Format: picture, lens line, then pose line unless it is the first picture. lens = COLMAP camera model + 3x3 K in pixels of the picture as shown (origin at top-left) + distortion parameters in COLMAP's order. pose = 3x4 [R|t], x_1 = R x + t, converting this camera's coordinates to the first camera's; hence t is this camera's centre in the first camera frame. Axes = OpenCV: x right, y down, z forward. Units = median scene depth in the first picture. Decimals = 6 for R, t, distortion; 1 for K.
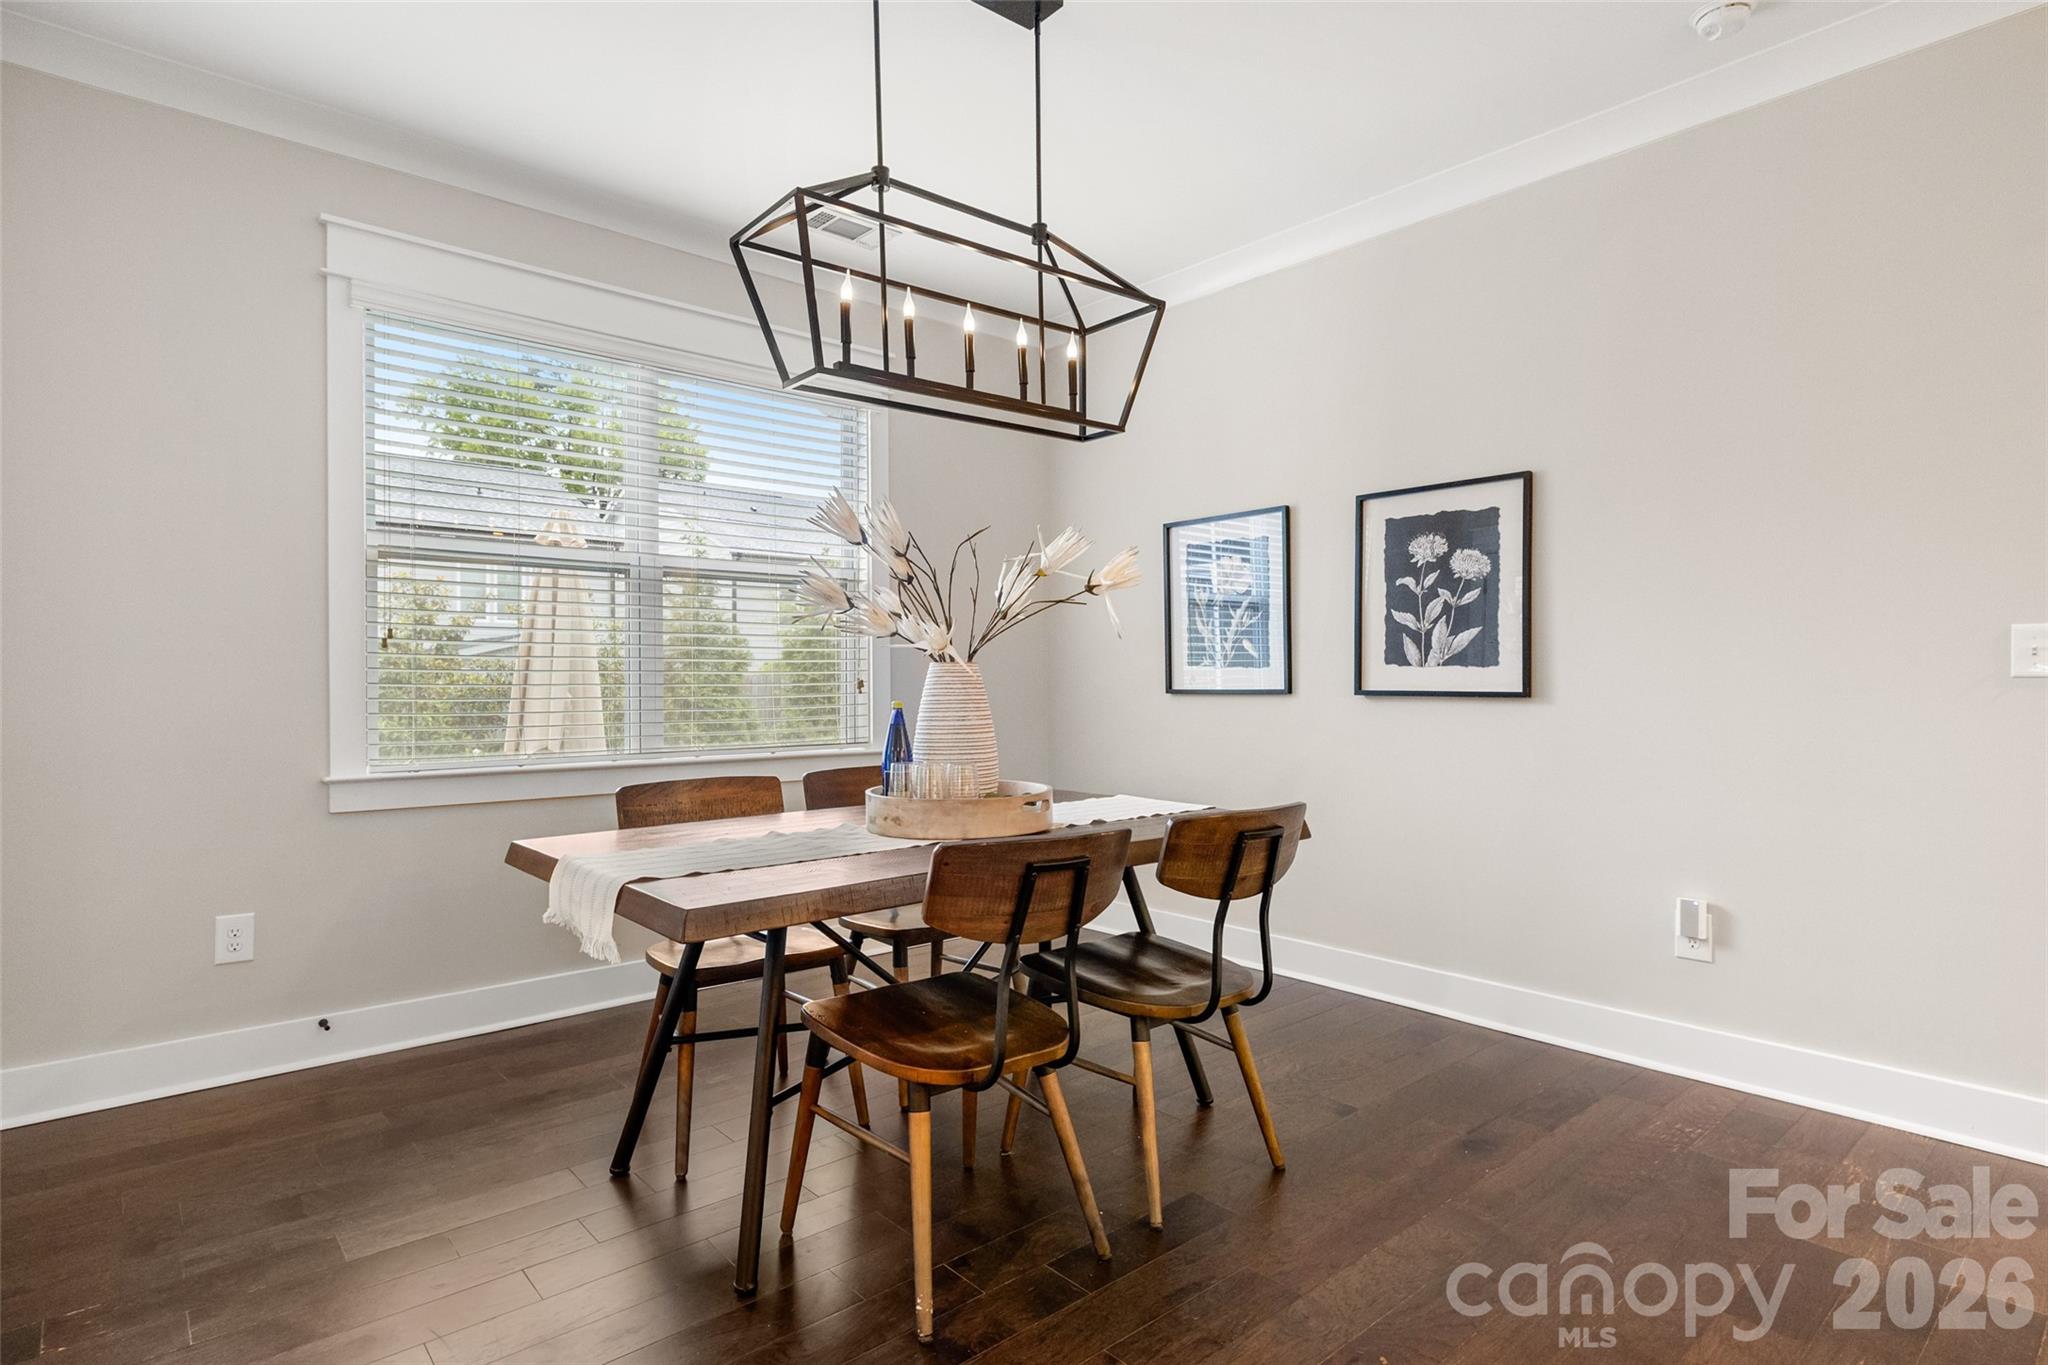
lens RADIAL K [[1058.8, 0, 1012.6], [0, 1058.8, 683.9], [0, 0, 1]] dist [-0.017547, -0.000606]
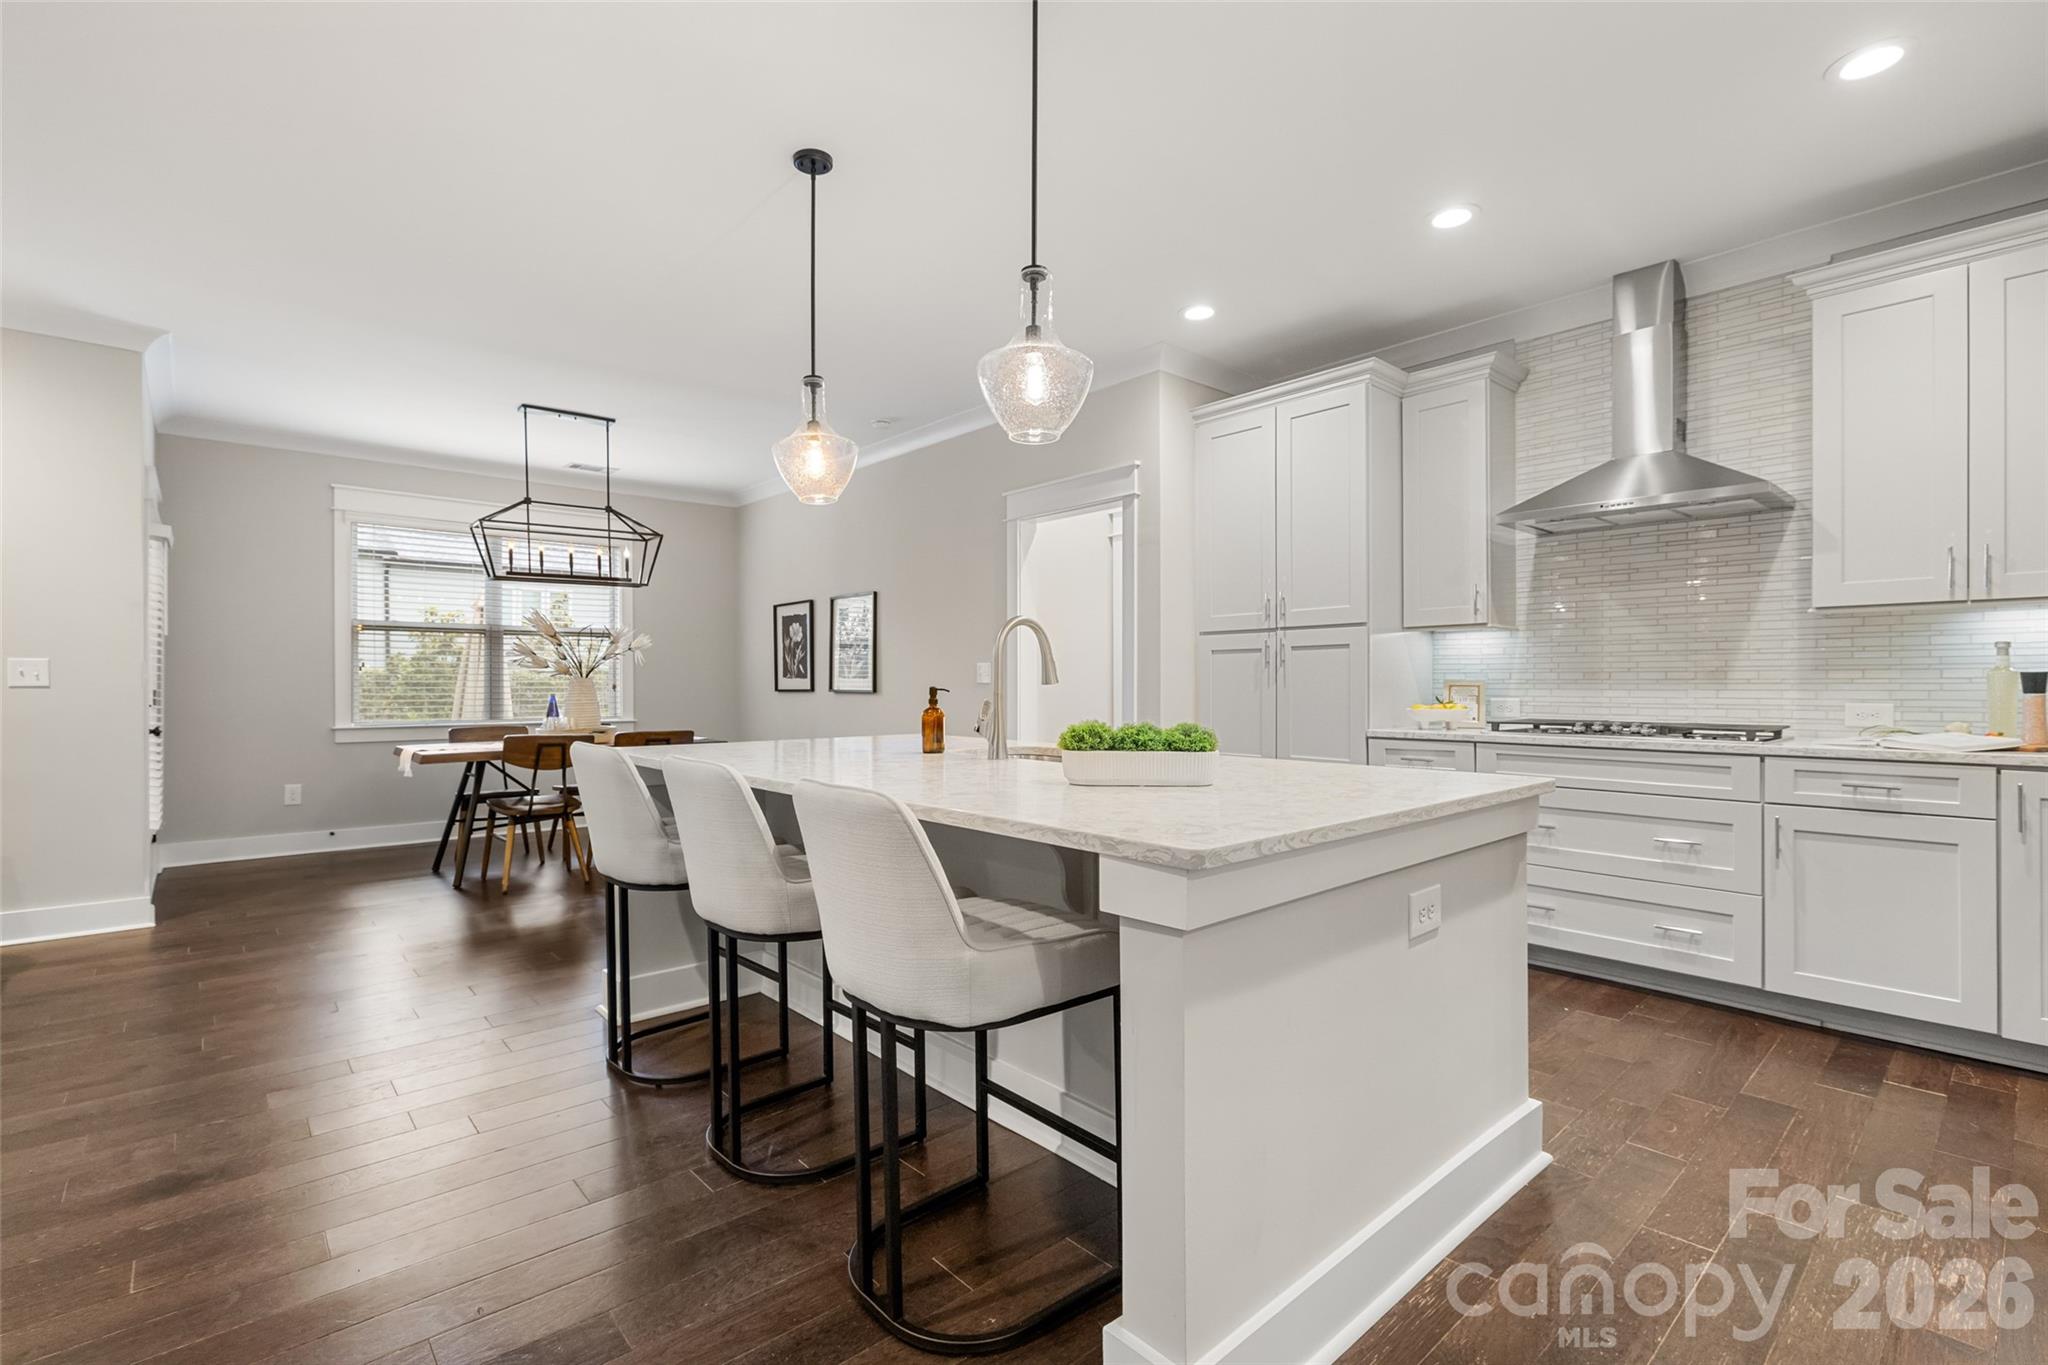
lens RADIAL K [[946.2, 0, 1029.5], [0, 946.2, 686.2], [0, 0, 1]] dist [-0.011007, 0.000181]
pose [[0.999977, -0.001108, 0.006725, 0.863131], [0.001134, 0.999992, -0.003789, 0.007853], [-0.006720, 0.003796, 0.999970, -1.079956]]
